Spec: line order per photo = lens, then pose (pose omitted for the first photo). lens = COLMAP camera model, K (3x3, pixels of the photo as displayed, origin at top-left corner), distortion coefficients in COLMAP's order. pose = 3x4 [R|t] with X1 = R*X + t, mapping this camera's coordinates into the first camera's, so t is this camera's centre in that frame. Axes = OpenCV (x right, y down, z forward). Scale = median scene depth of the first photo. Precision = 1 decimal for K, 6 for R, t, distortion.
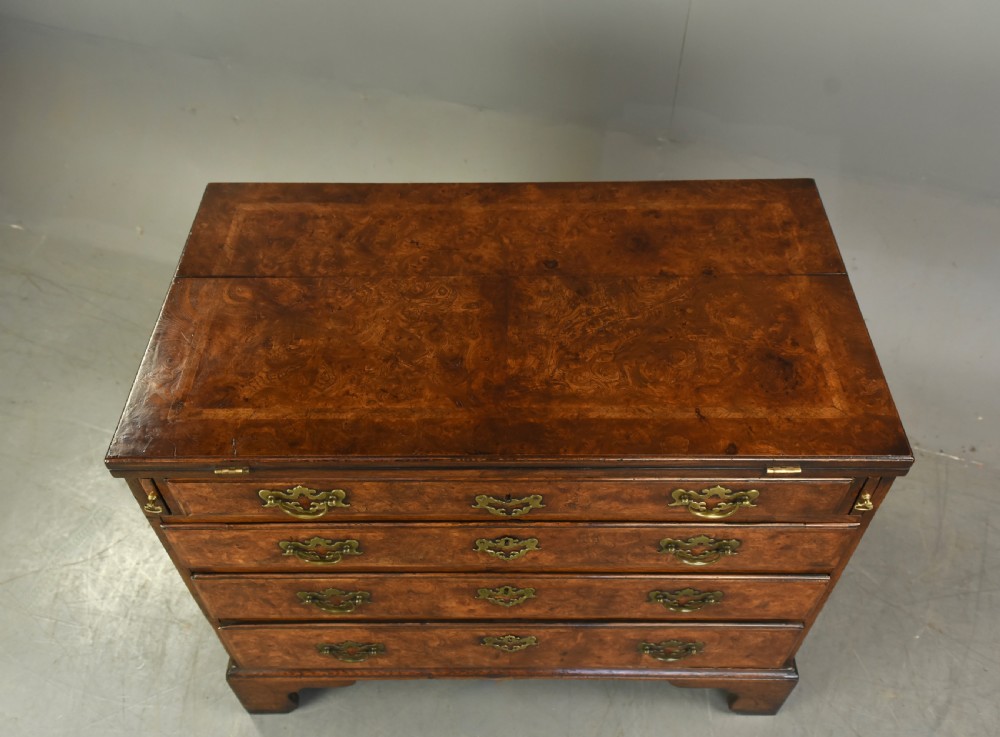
lens RADIAL K [[890.9, 0, 500.0], [0, 890.9, 368.5], [0, 0, 1]] dist [0.049939, 0.011167]
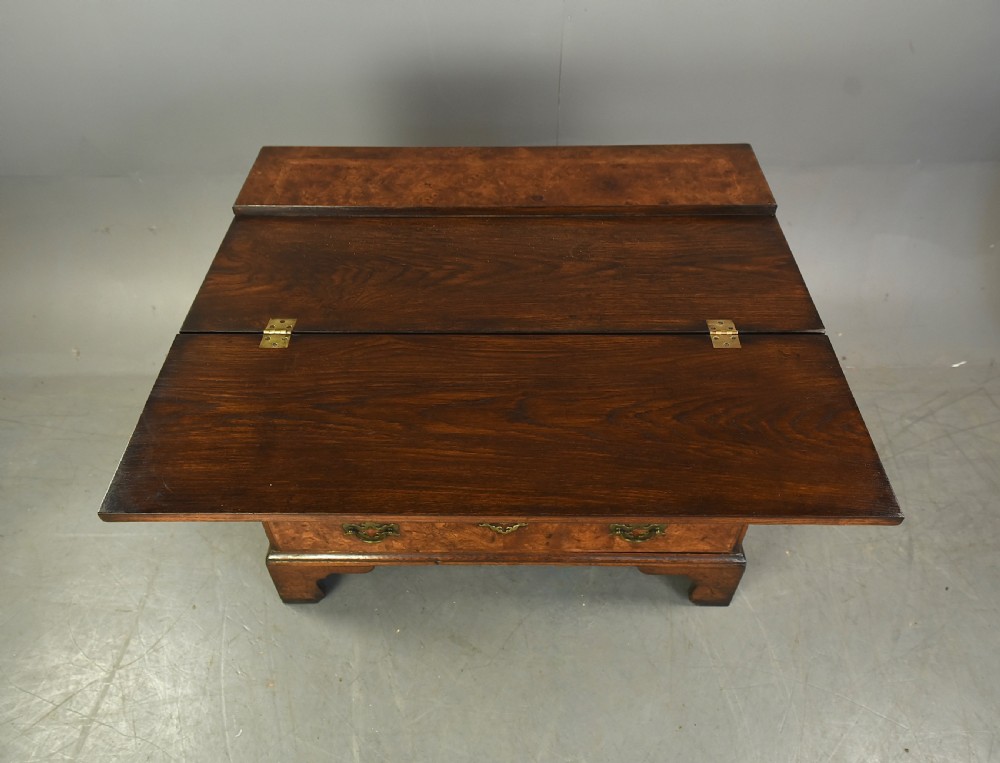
lens RADIAL K [[775.2, 0, 500.0], [0, 775.2, 381.5], [0, 0, 1]] dist [0.032920, 0.003987]
pose [[0.999983, 0.004475, -0.003752, 0.010670], [-0.004764, 0.996723, -0.080752, 0.232556], [0.003379, 0.080769, 0.996727, -0.055119]]
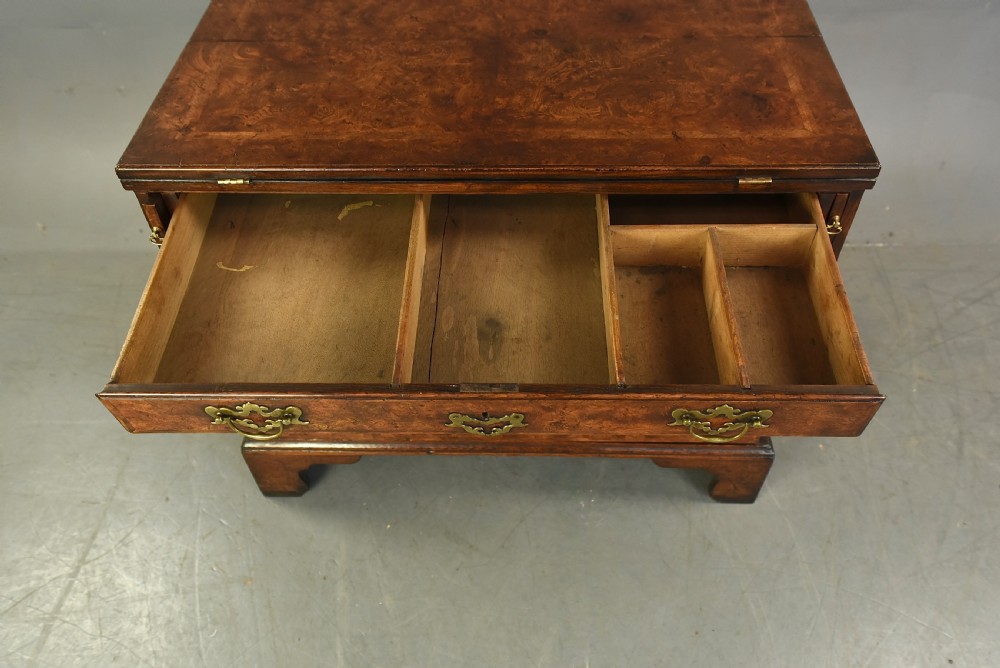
lens RADIAL K [[808.1, 0, 500.0], [0, 808.1, 334.0], [0, 0, 1]] dist [0.040170, 0.010005]
pose [[0.999607, 0.008522, -0.026701, 0.039060], [-0.008946, 0.999835, -0.015799, 0.268356], [0.026562, 0.016032, 0.999519, 0.038646]]
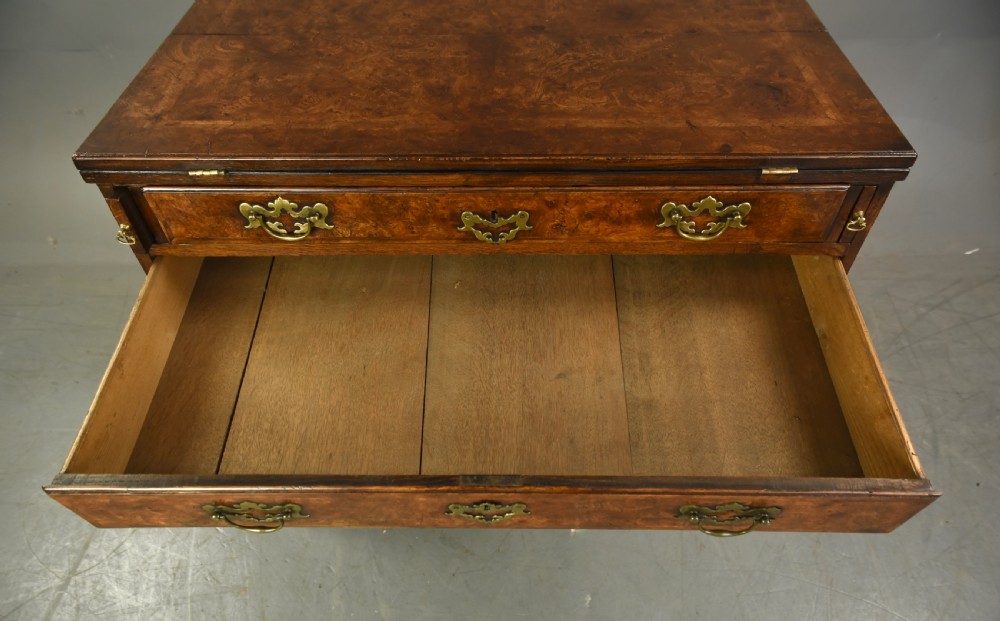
lens RADIAL K [[664.8, 0, 499.1], [0, 664.8, 336.1], [0, 0, 1]] dist [0.036817, -0.002885]
pose [[0.999997, 0.002576, -0.000030, 0.013542], [-0.002576, 0.999729, -0.023127, 0.266351], [-0.000030, 0.023127, 0.999733, 0.245445]]
